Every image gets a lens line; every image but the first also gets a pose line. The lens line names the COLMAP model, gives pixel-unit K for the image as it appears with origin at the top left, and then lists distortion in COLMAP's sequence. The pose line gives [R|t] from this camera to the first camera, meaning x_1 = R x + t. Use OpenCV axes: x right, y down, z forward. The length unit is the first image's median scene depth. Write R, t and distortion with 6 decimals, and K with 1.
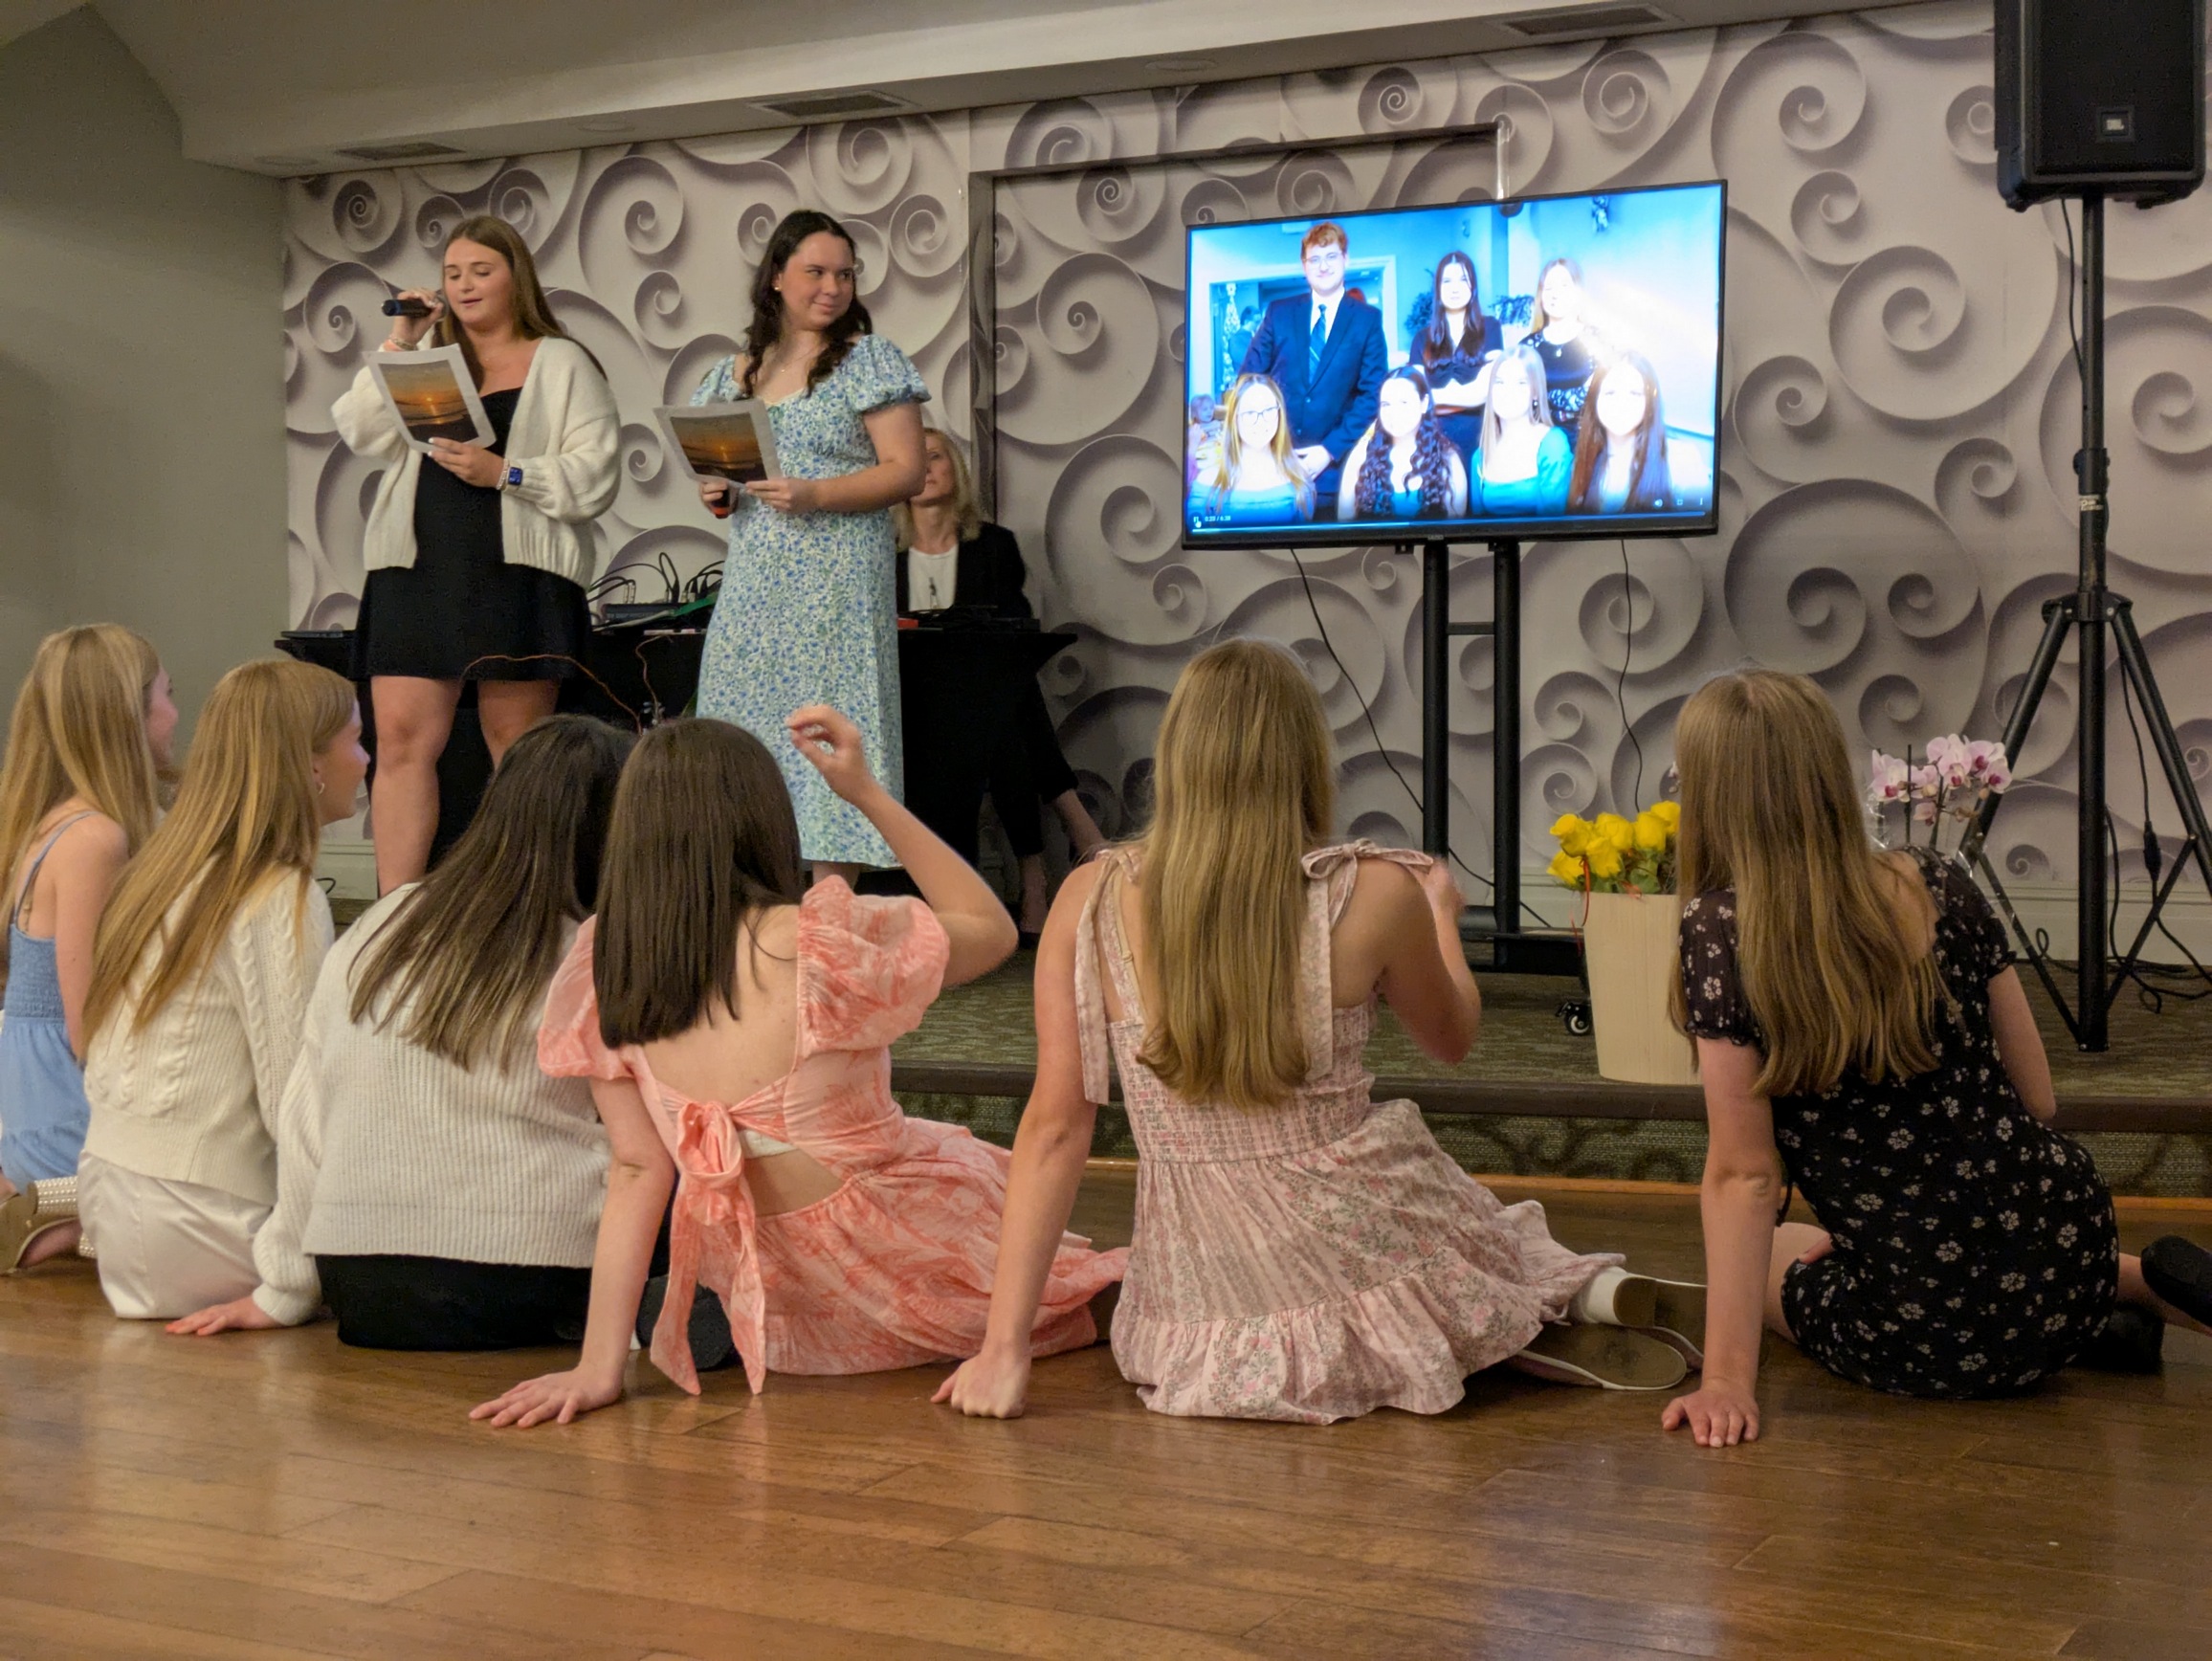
lens RADIAL K [[3228.2, 0, 1129.9], [0, 3228.2, 836.3], [0, 0, 1]] dist [0.046950, 0.000000]
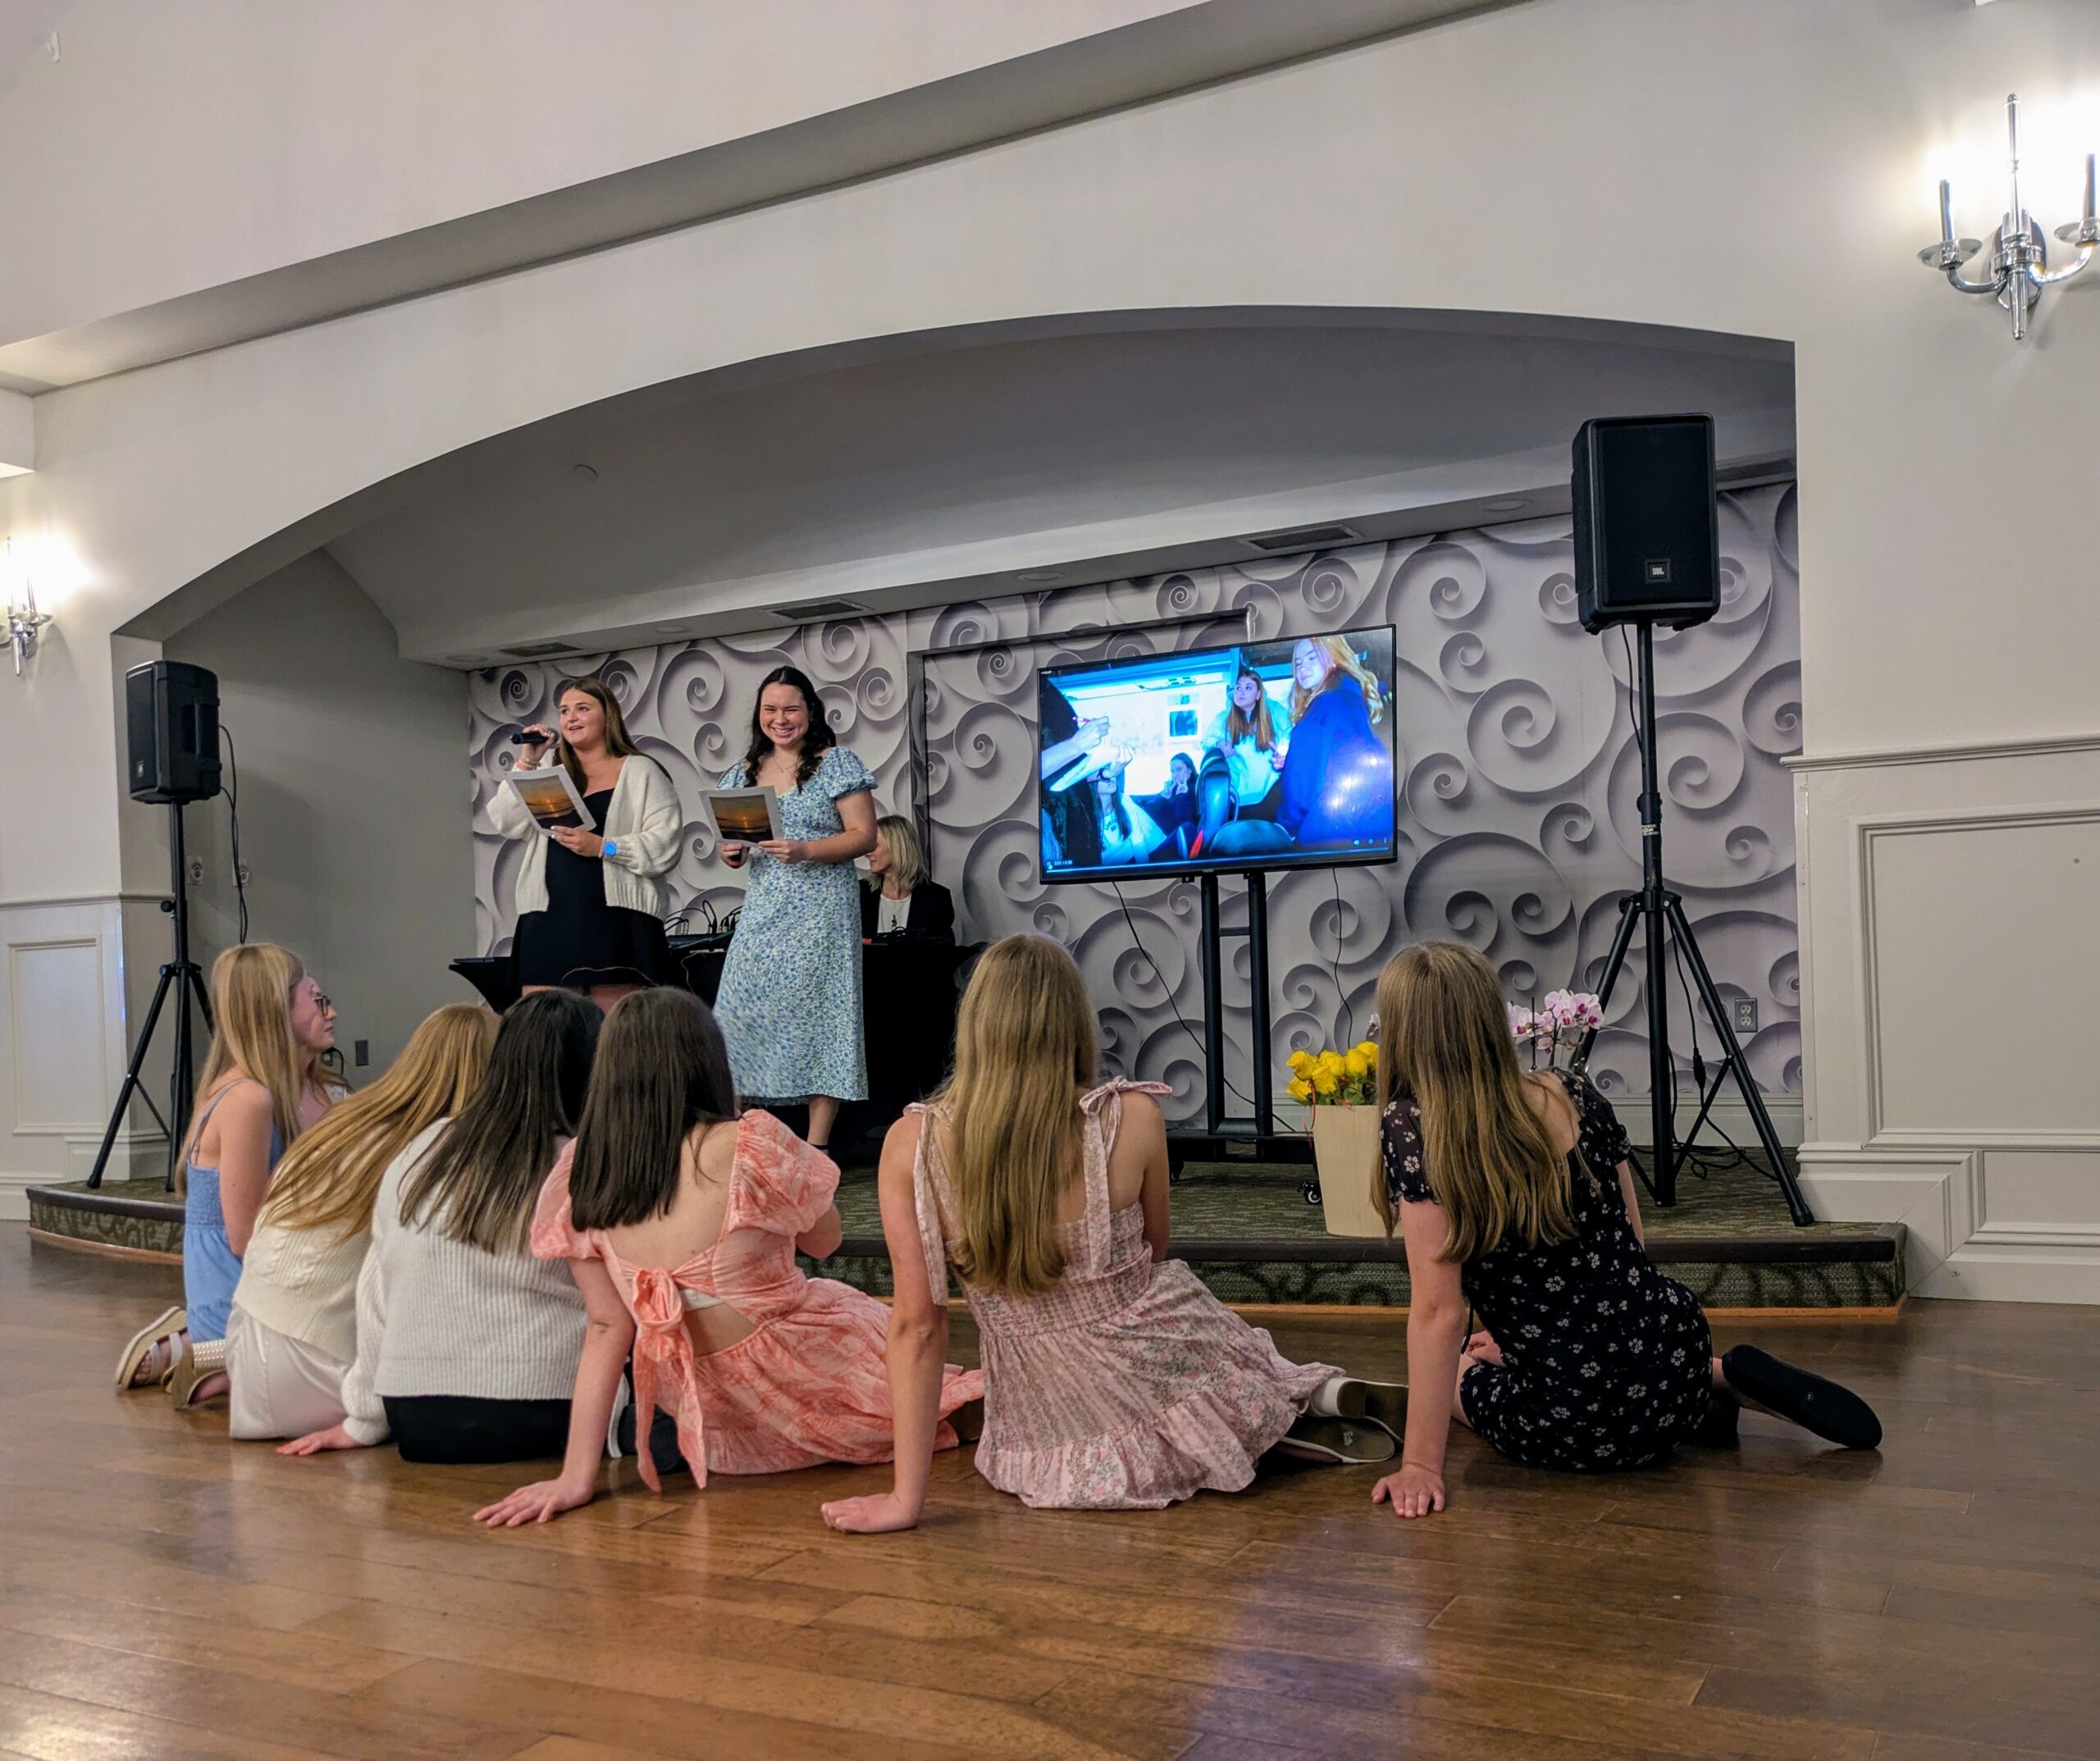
lens RADIAL K [[1937.7, 0, 1088.4], [0, 1937.7, 1010.7], [0, 0, 1]] dist [0.051847, 0.000000]
pose [[0.999545, -0.025162, 0.016626, 0.023120], [0.025816, 0.998851, -0.040371, 0.006311], [-0.015591, 0.040782, 0.999046, 0.113461]]
